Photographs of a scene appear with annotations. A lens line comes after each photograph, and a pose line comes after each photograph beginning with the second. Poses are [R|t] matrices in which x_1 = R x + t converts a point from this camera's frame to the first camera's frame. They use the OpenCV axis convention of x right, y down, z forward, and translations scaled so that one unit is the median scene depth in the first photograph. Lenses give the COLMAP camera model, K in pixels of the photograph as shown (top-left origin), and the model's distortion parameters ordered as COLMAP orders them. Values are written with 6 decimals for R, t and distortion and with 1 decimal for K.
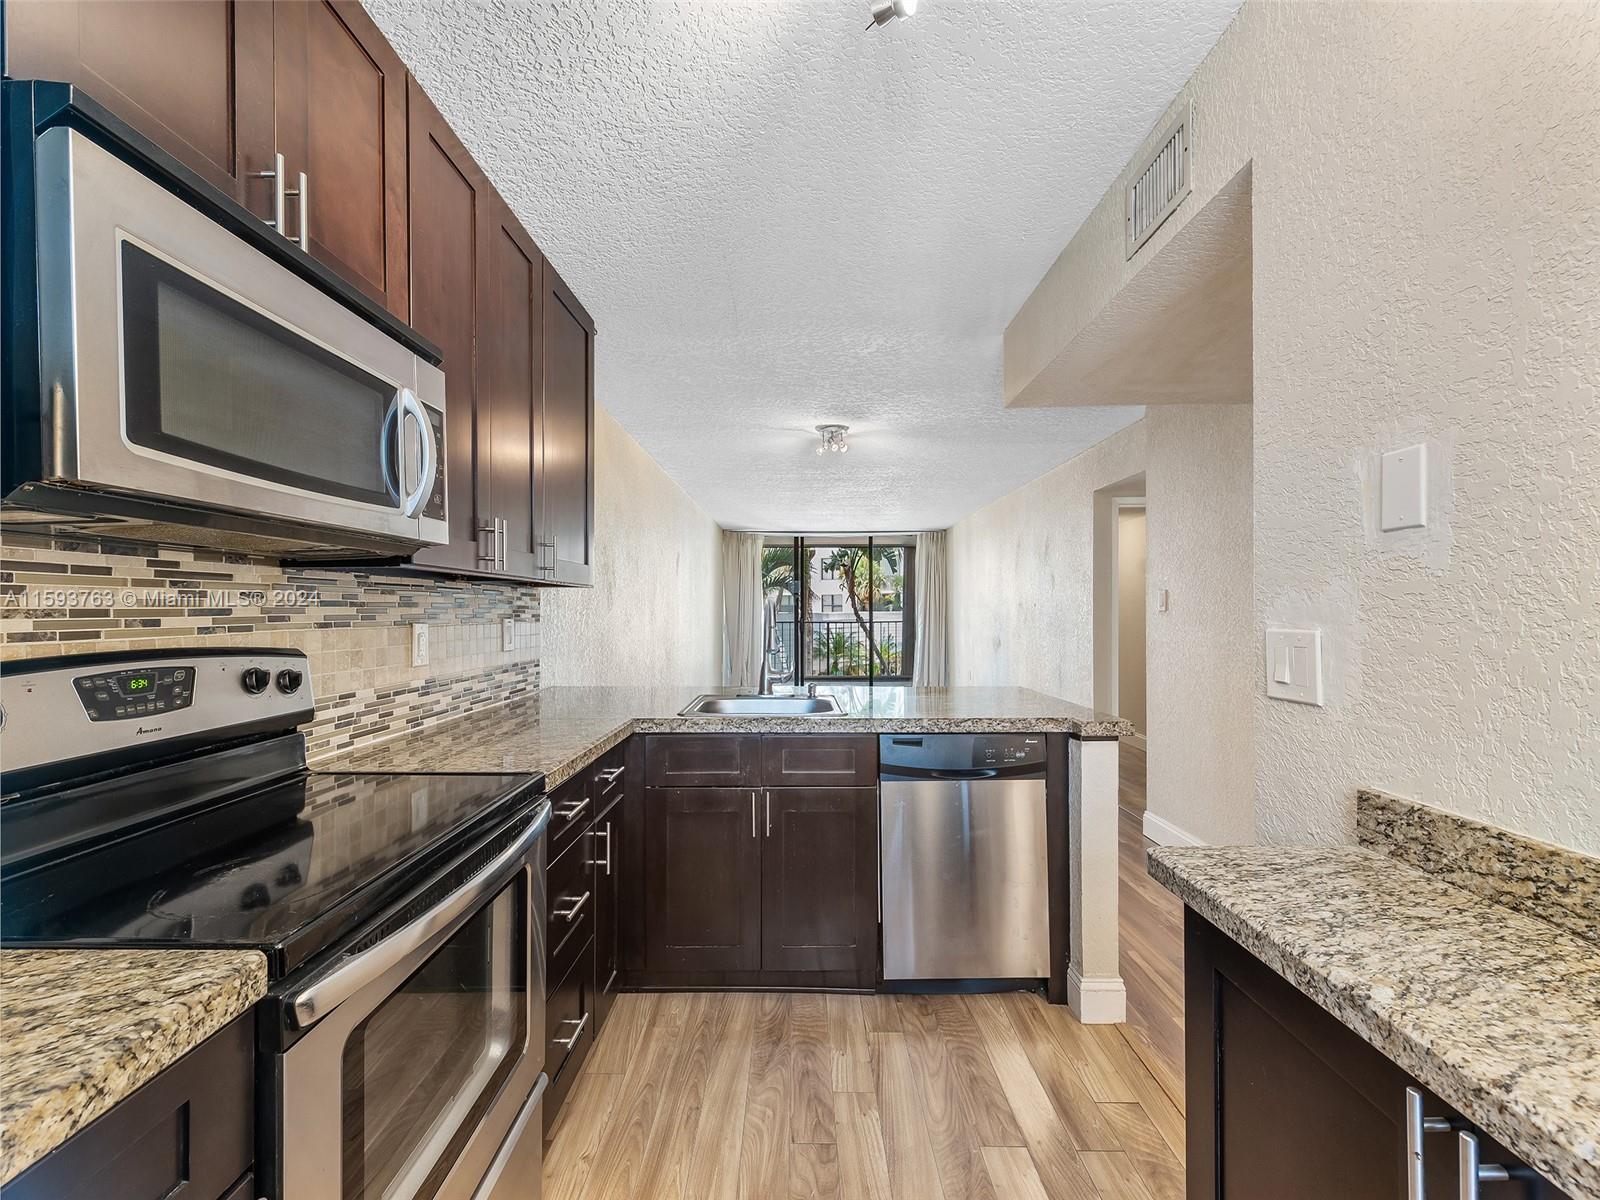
lens RADIAL K [[622.0, 0, 796.1], [0, 622.0, 603.6], [0, 0, 1]] dist [0.004063, -0.001073]
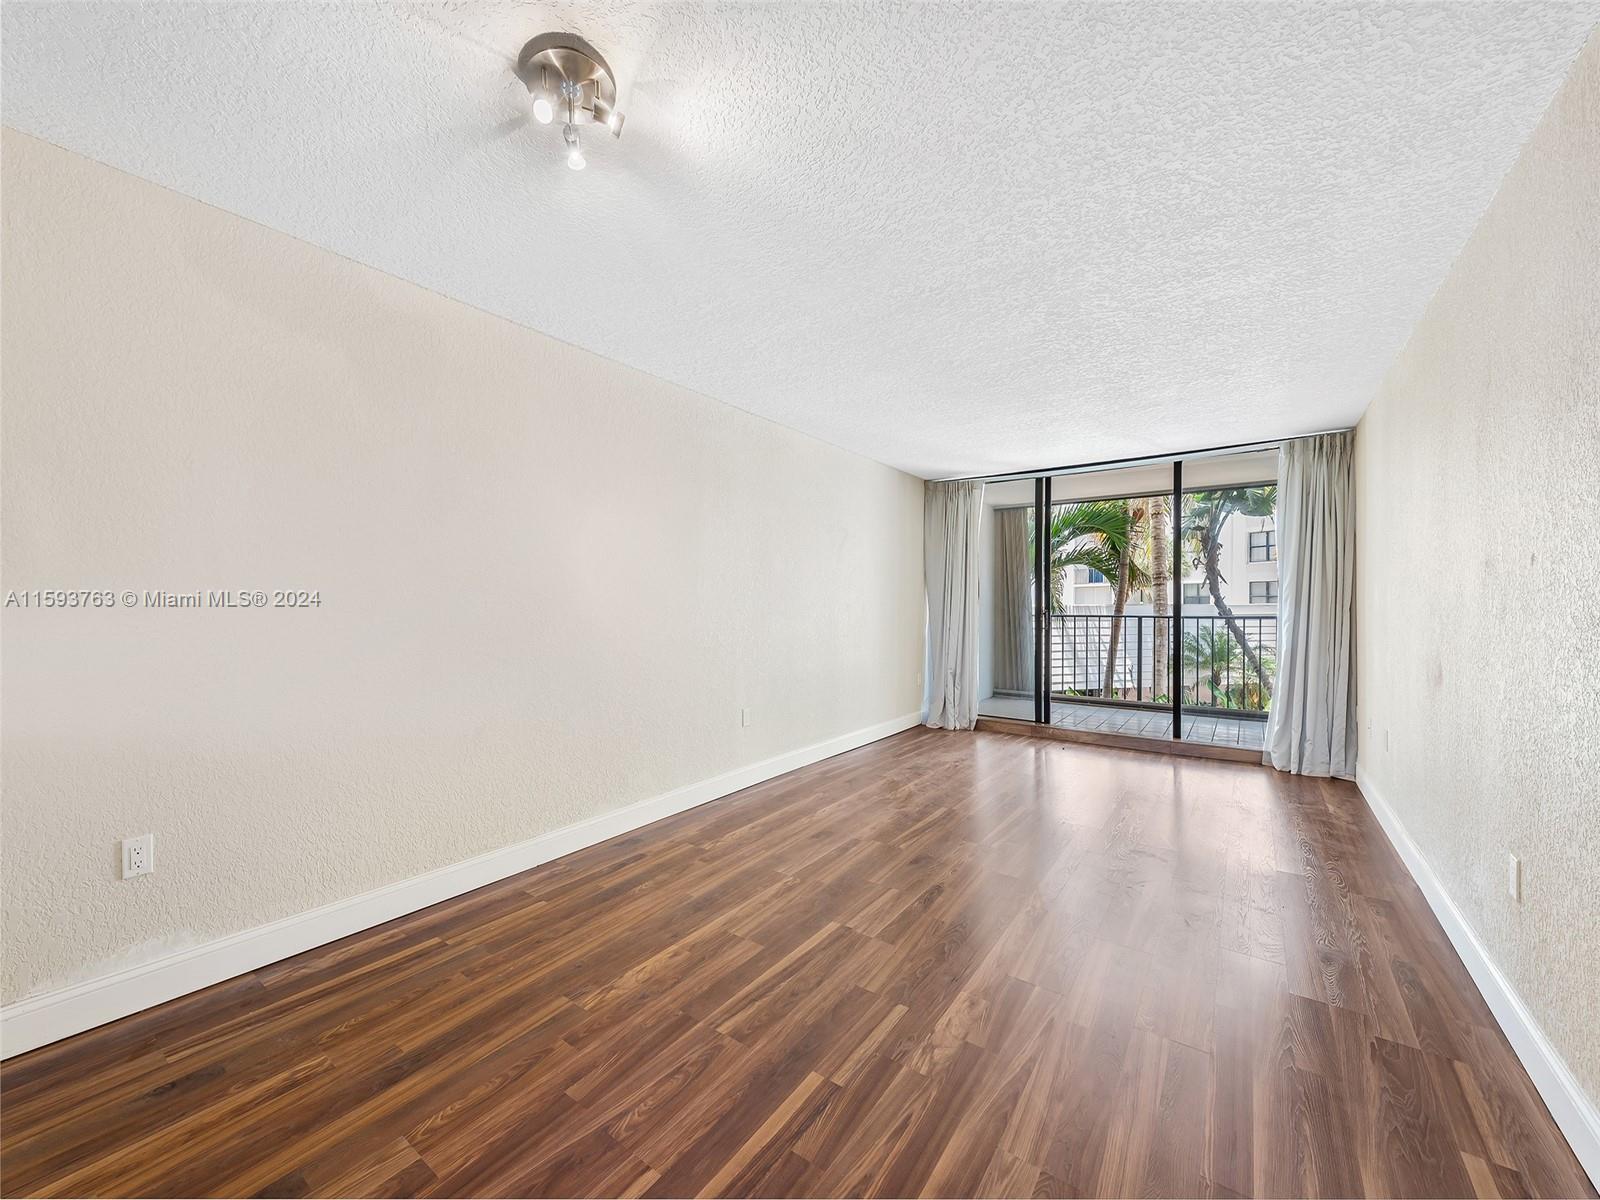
lens RADIAL K [[622.0, 0, 785.8], [0, 622.0, 605.4], [0, 0, 1]] dist [0.004063, -0.001073]
pose [[0.807994, 0.001829, -0.589188, 0.931549], [0.006209, 0.999913, 0.011619, 0.064111], [0.589158, -0.013047, 0.807913, 1.910275]]
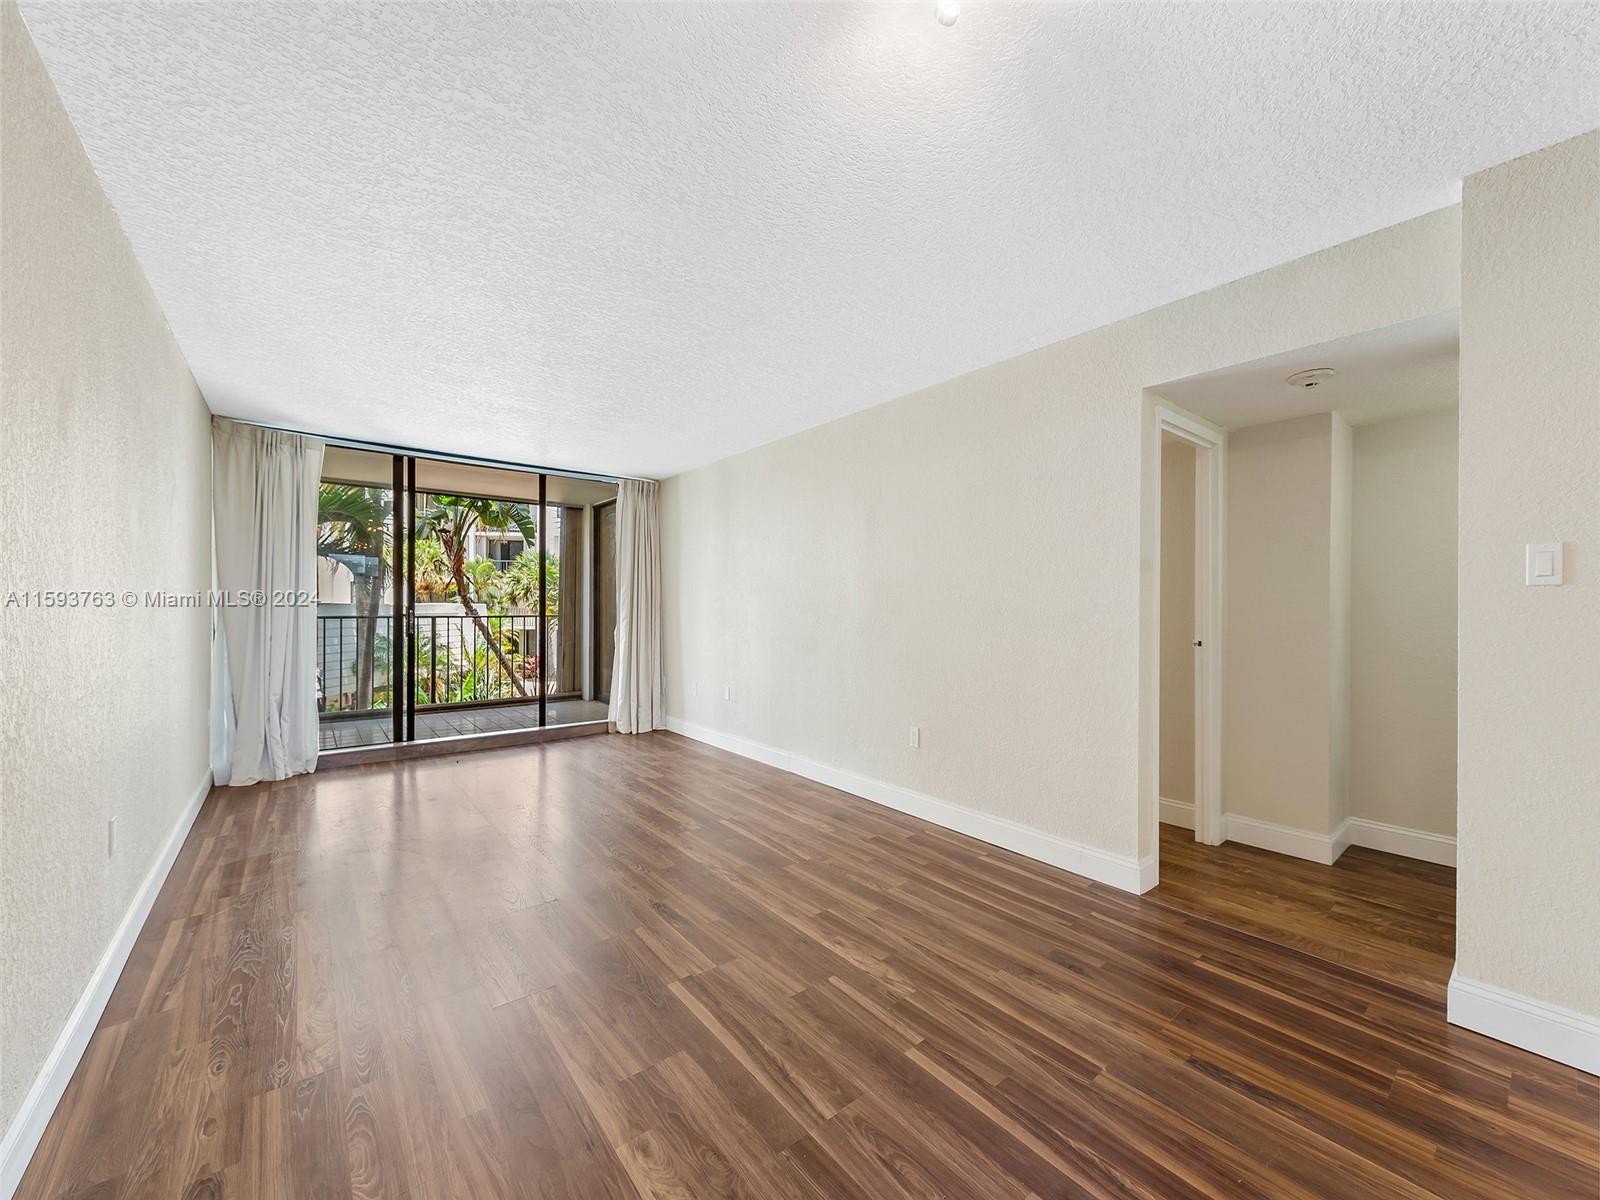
lens RADIAL K [[622.0, 0, 803.9], [0, 622.0, 602.9], [0, 0, 1]] dist [0.004063, -0.001073]
pose [[0.772410, 0.007469, 0.635080, -0.394687], [-0.012711, 0.999912, 0.003699, 0.066534], [-0.634997, -0.010930, 0.772437, 2.039221]]
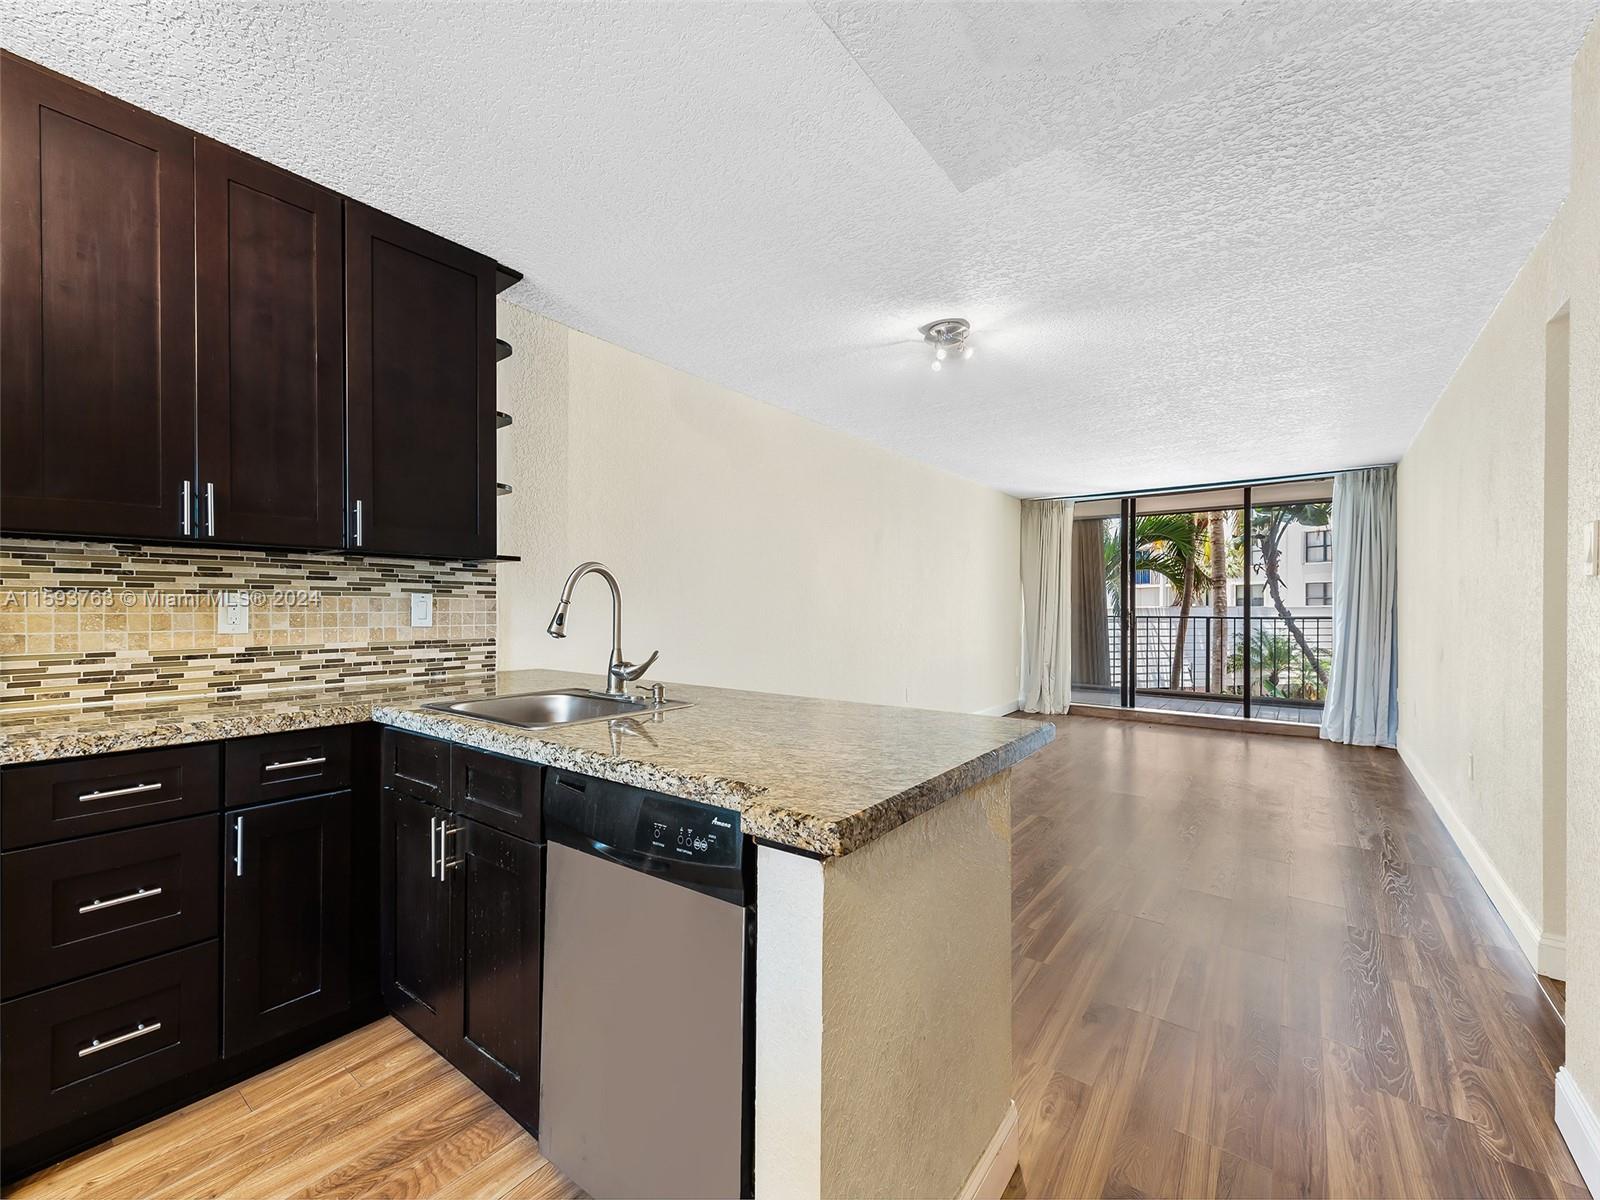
lens RADIAL K [[664.0, 0, 786.9], [0, 664.0, 604.2], [0, 0, 1]] dist [0.003216, 0.000121]
pose [[0.794790, 0.000343, -0.606884, 0.903355], [0.004768, 0.999965, 0.006809, 0.052461], [0.606866, -0.008306, 0.794761, 0.747415]]
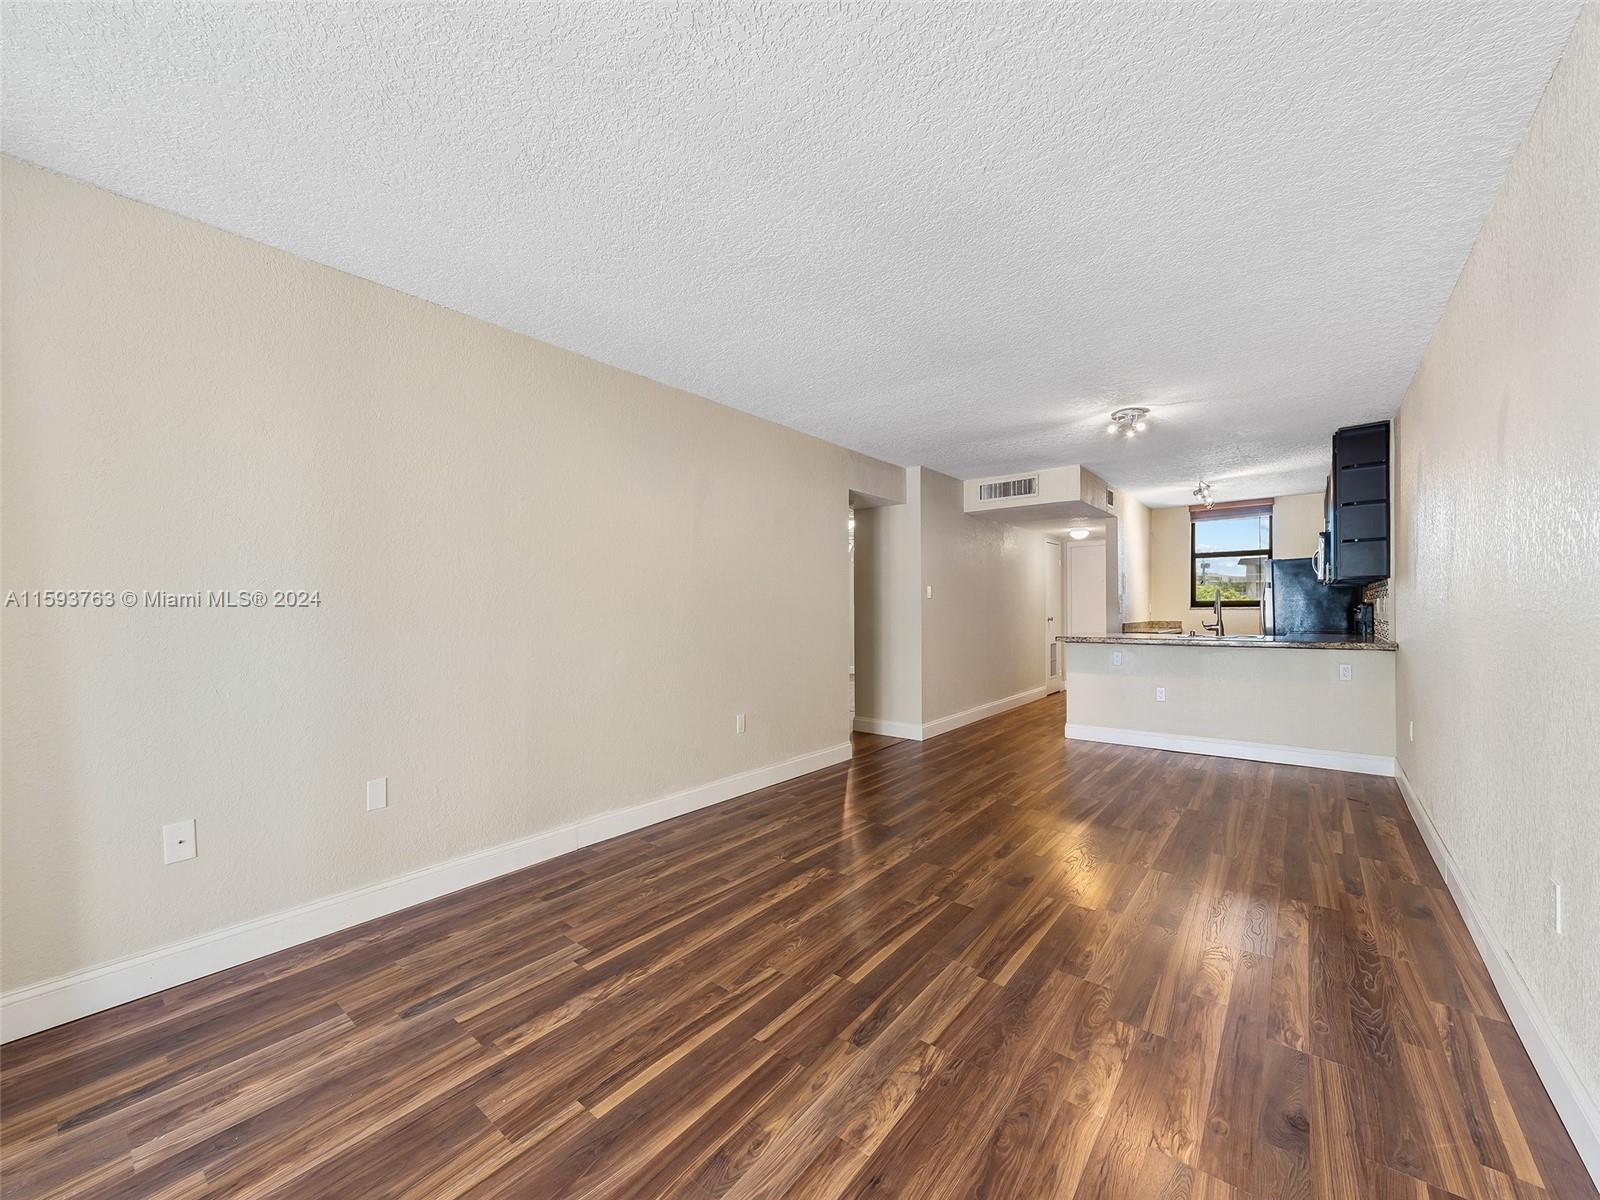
lens RADIAL K [[622.0, 0, 777.8], [0, 622.0, 613.9], [0, 0, 1]] dist [0.004063, -0.001073]
pose [[-0.766239, -0.000699, 0.642555, -0.368454], [-0.000270, 1.000000, 0.000767, 0.109032], [-0.642556, 0.000414, -0.766239, 5.244229]]
